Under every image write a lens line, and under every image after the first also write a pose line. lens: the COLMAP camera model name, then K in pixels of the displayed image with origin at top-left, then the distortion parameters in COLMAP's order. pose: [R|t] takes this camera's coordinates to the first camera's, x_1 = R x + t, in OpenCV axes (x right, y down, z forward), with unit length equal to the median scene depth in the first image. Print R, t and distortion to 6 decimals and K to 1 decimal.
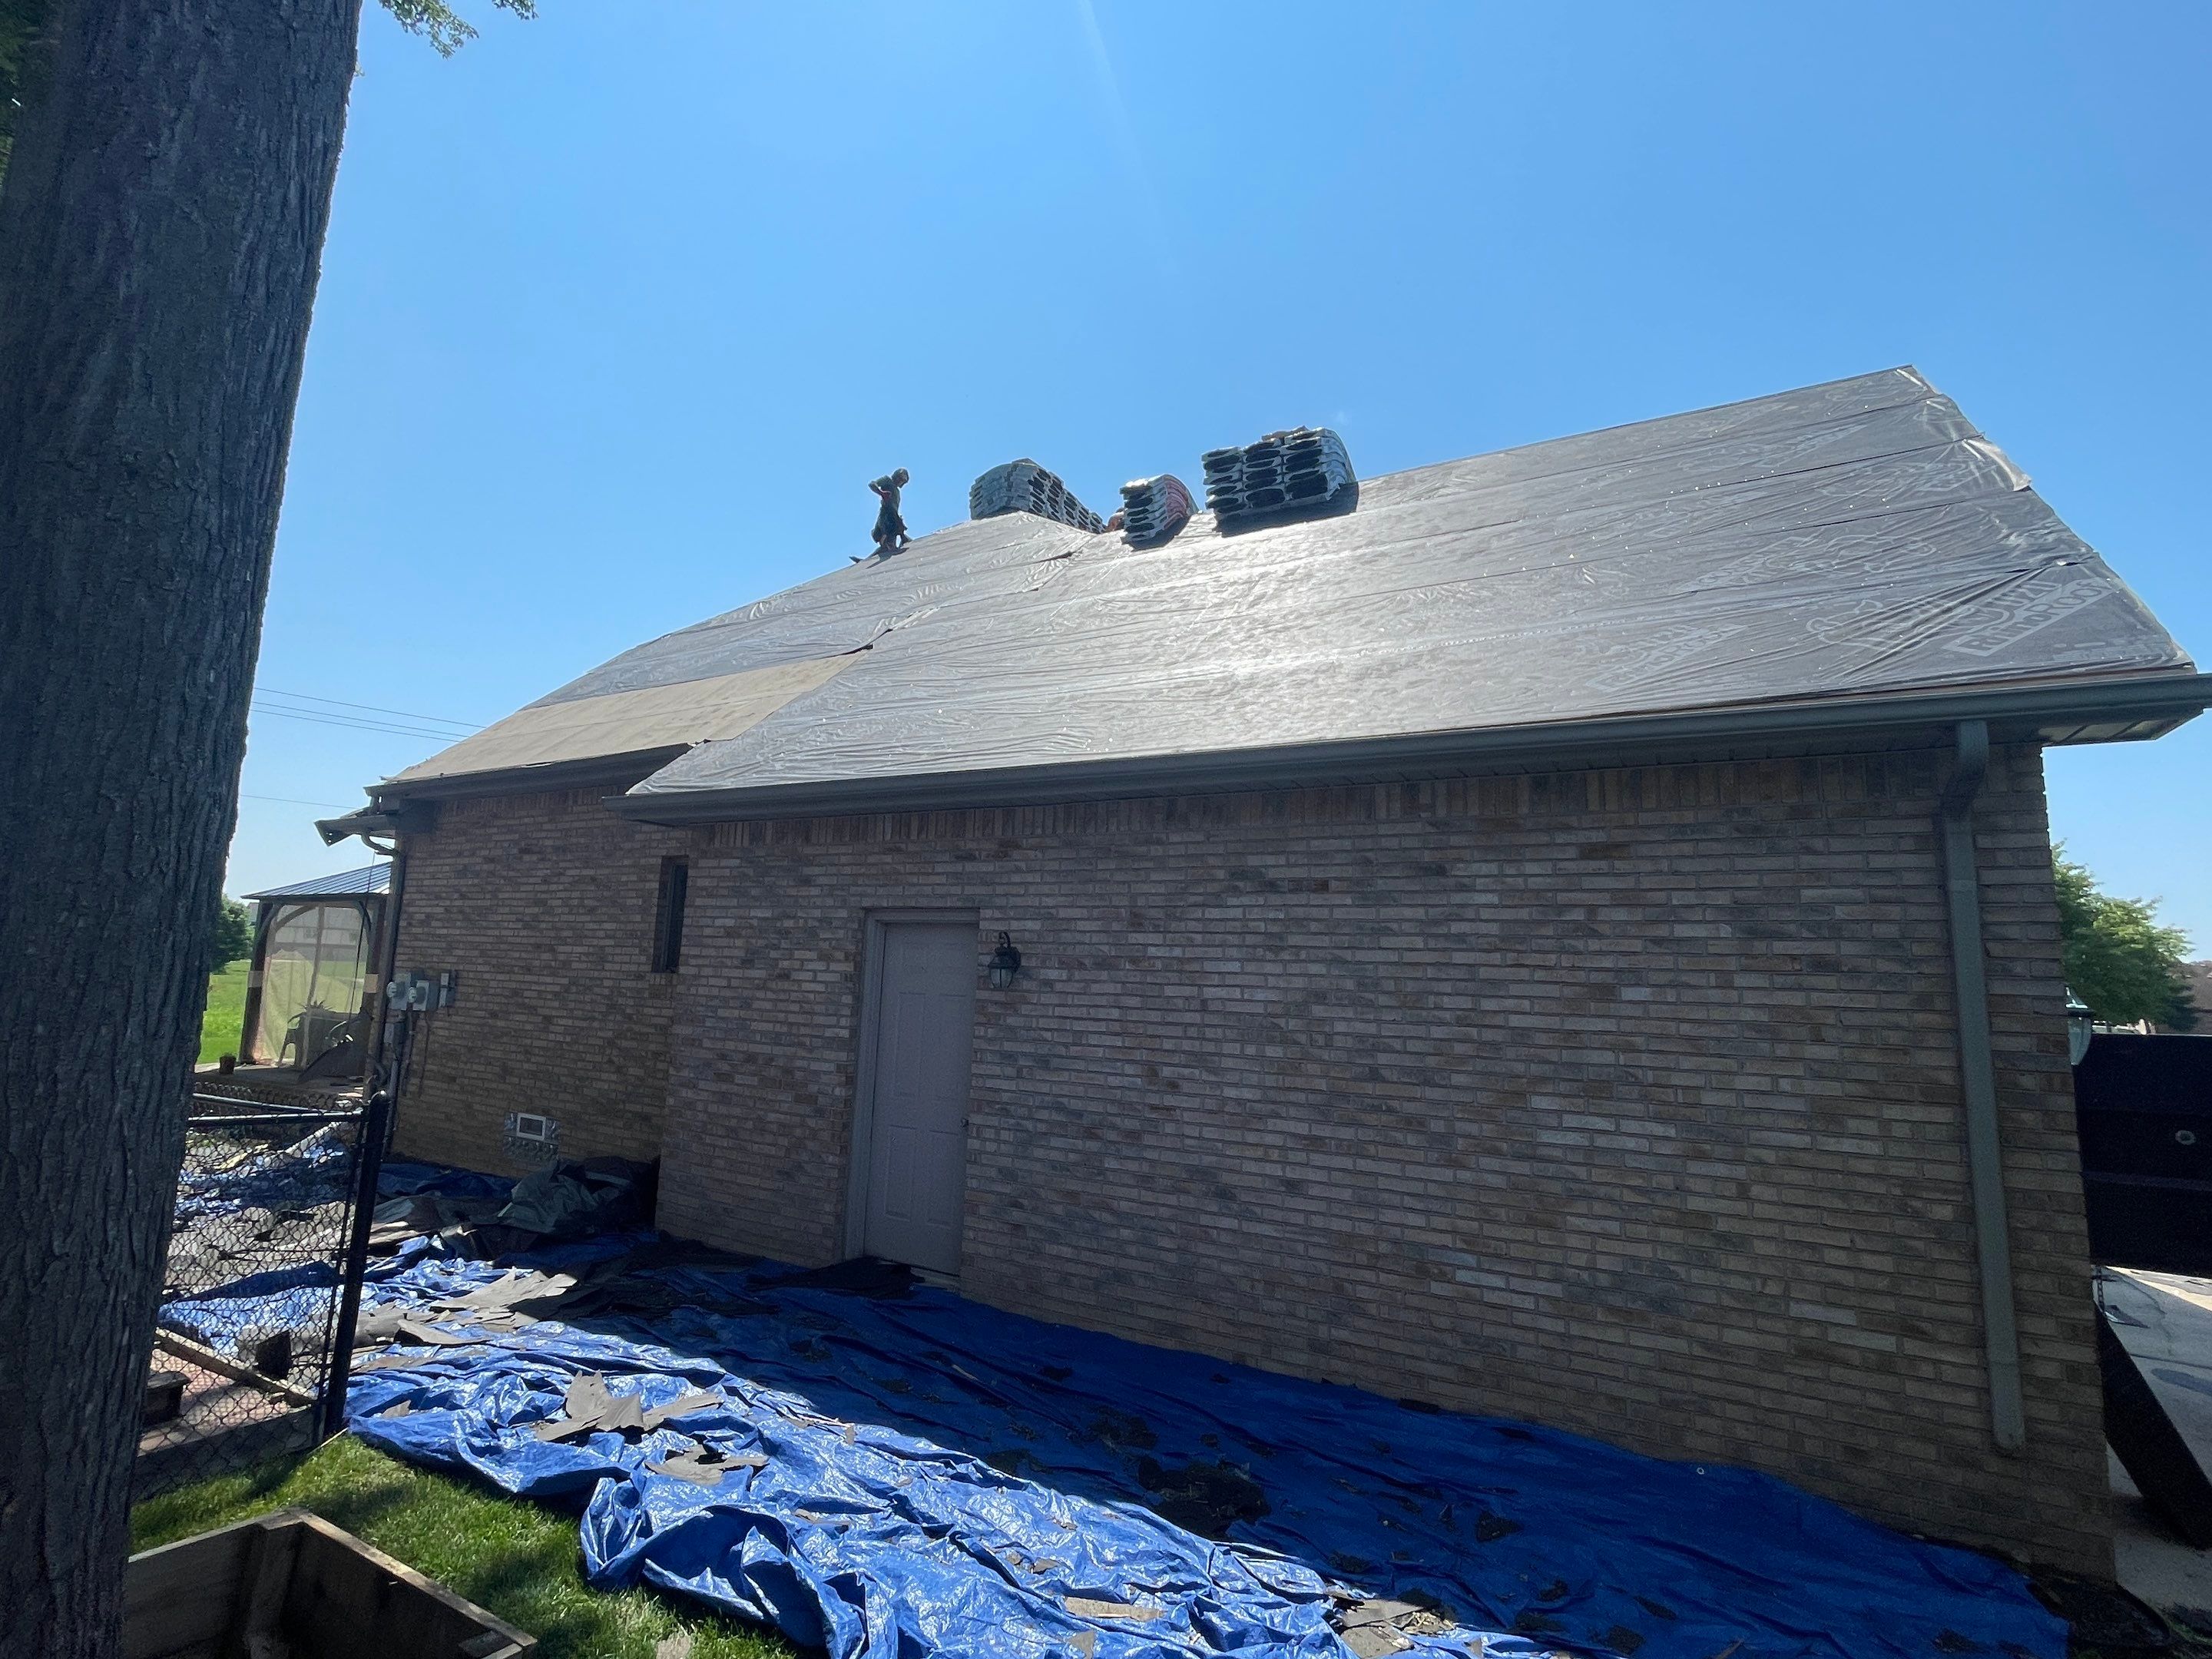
lens RADIAL K [[1646.7, 0, 1100.4], [0, 1646.7, 850.2], [0, 0, 1]] dist [0.065771, -0.070755]
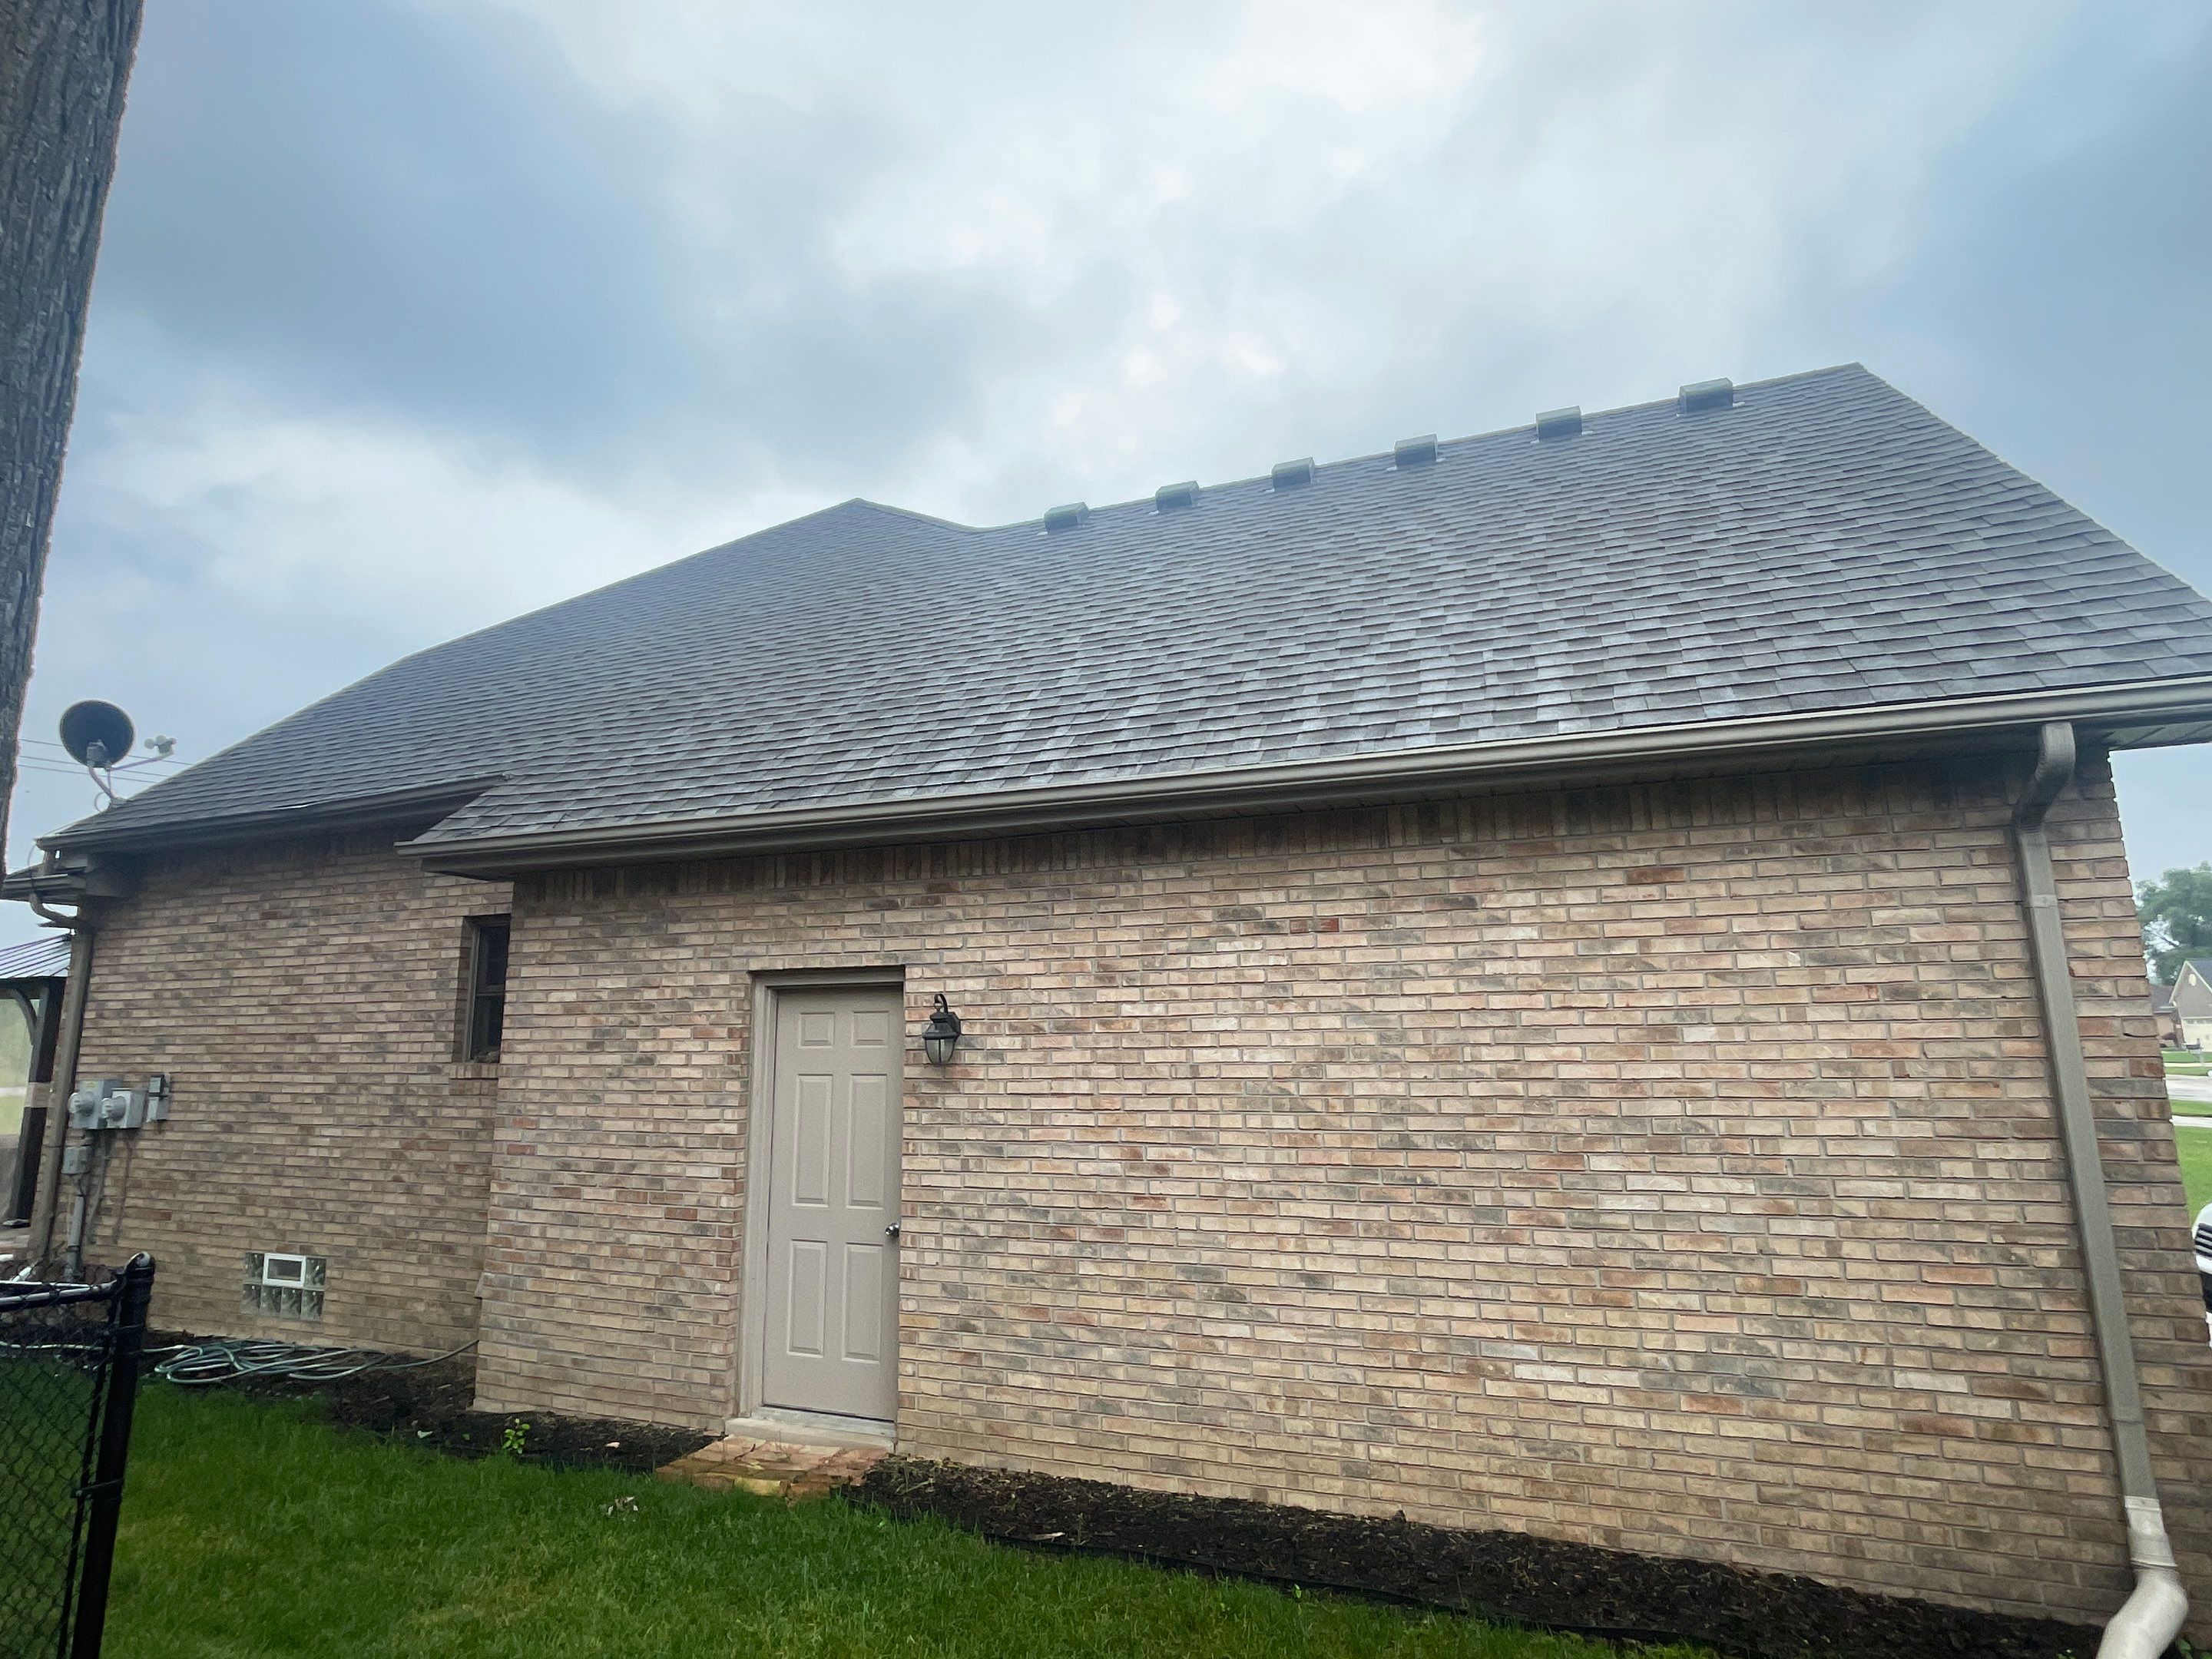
lens RADIAL K [[1651.2, 0, 1105.9], [0, 1651.2, 806.7], [0, 0, 1]] dist [0.016161, 0.003437]
pose [[0.974816, -0.019318, 0.222173, -0.172852], [0.030184, 0.998503, -0.045617, -0.004307], [-0.220959, 0.051174, 0.973940, 0.184052]]
